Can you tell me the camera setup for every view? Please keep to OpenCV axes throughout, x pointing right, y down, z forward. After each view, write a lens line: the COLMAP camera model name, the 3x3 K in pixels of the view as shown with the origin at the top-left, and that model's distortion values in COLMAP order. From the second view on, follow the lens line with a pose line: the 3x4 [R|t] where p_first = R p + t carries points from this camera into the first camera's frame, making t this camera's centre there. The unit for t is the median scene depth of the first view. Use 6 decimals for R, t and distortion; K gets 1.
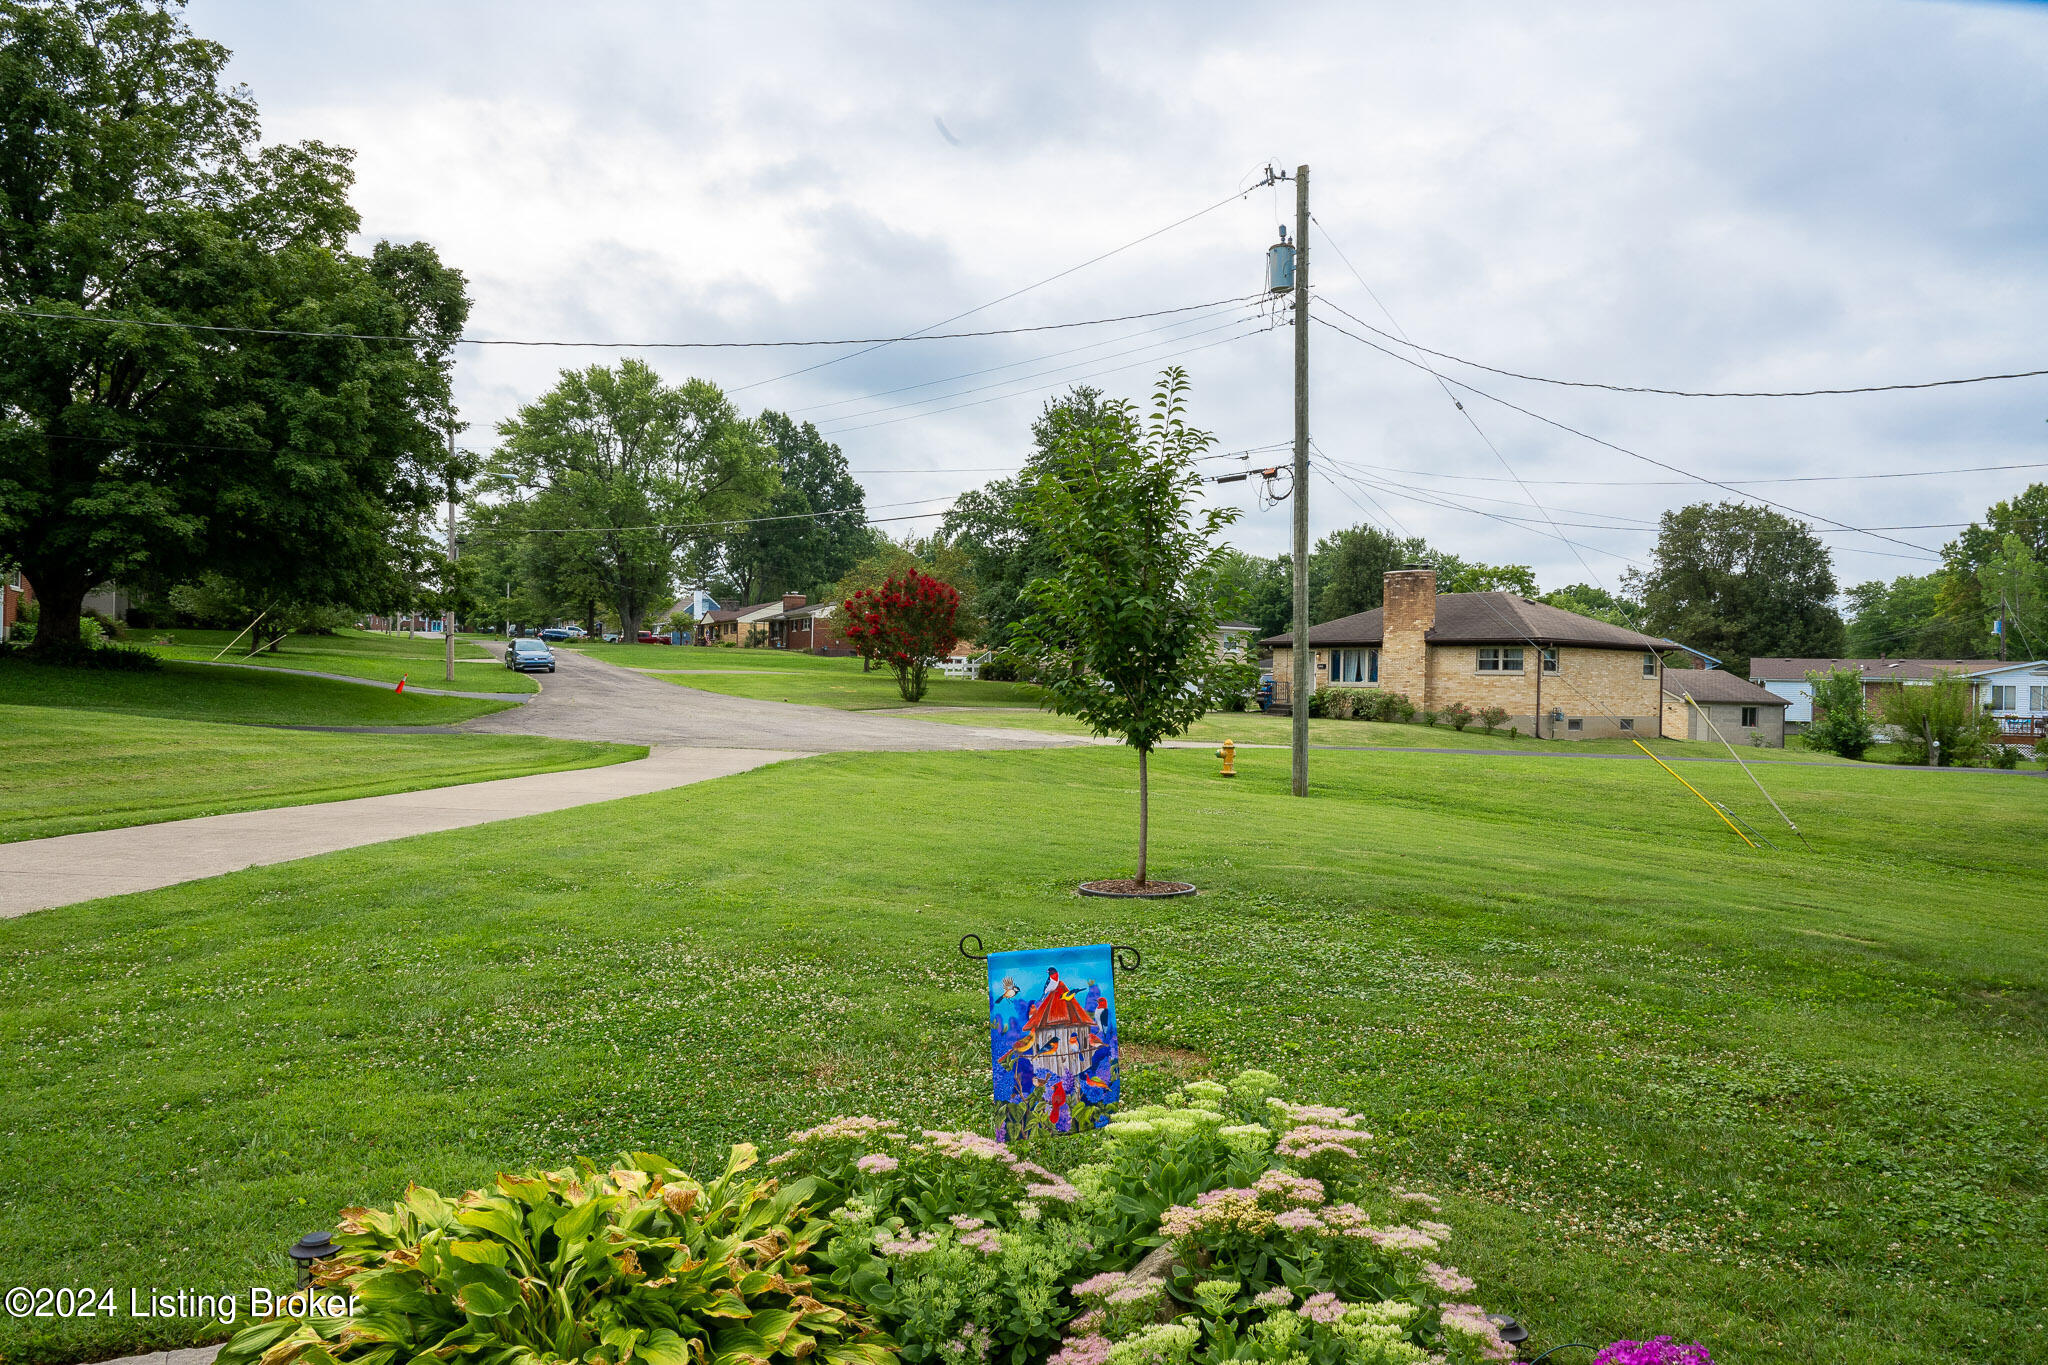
lens RADIAL K [[1358.0, 0, 1024.0], [0, 1358.0, 682.5], [0, 0, 1]] dist [-0.068181, 0.069704]
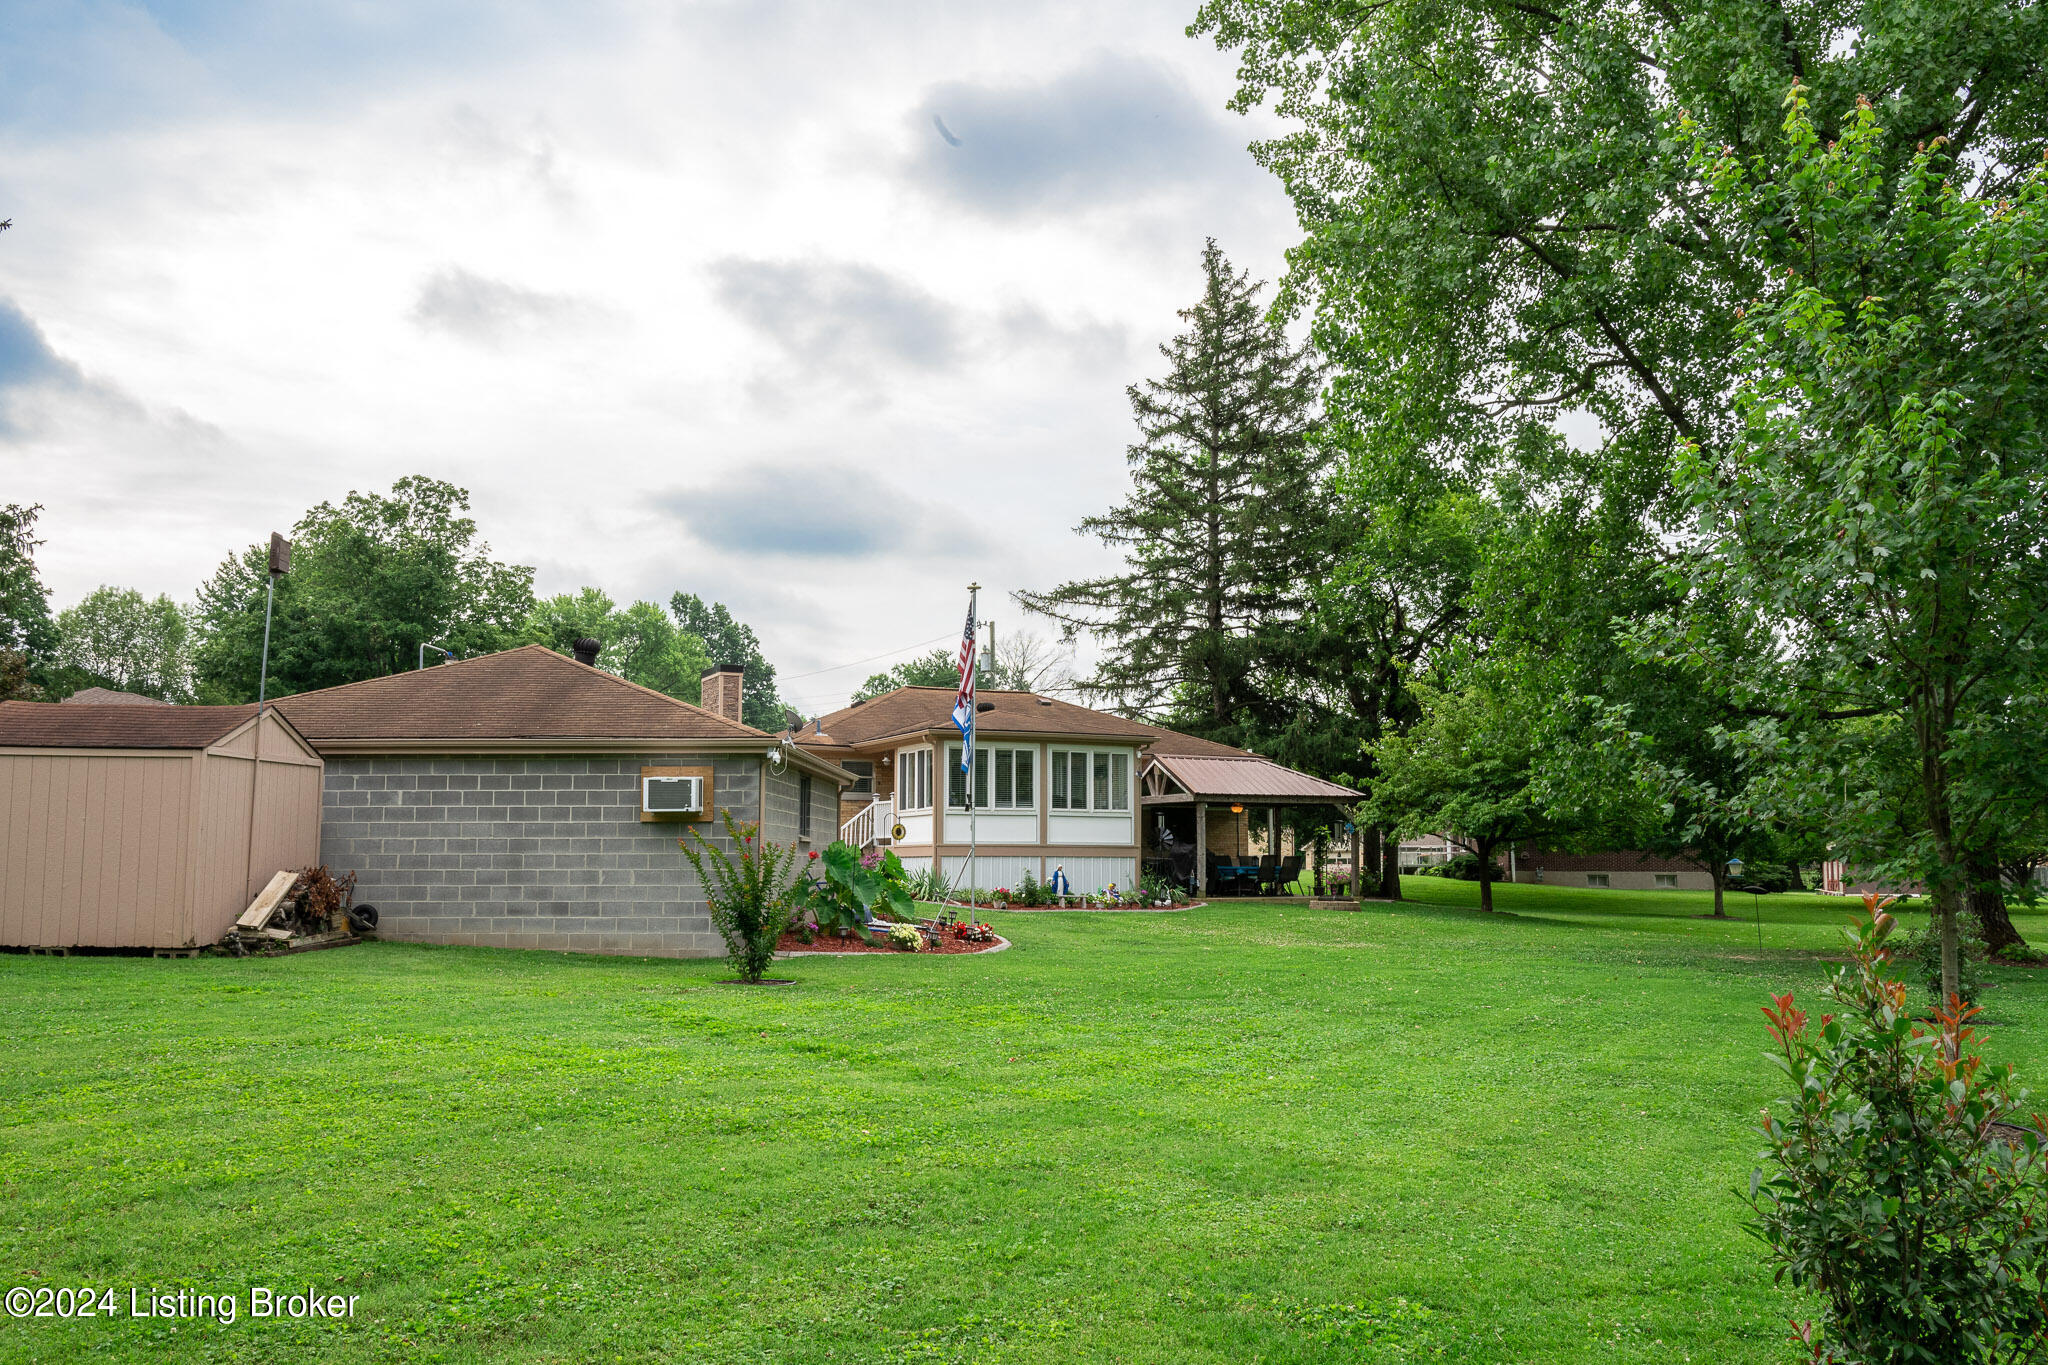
lens RADIAL K [[1673.1, 0, 1024.0], [0, 1673.1, 682.5], [0, 0, 1]] dist [-0.002571, -0.000428]
pose [[0.999007, -0.018559, 0.040493, 0.017797], [0.022811, 0.993977, -0.107186, 0.006708], [-0.038260, 0.108003, 0.993414, -0.255007]]
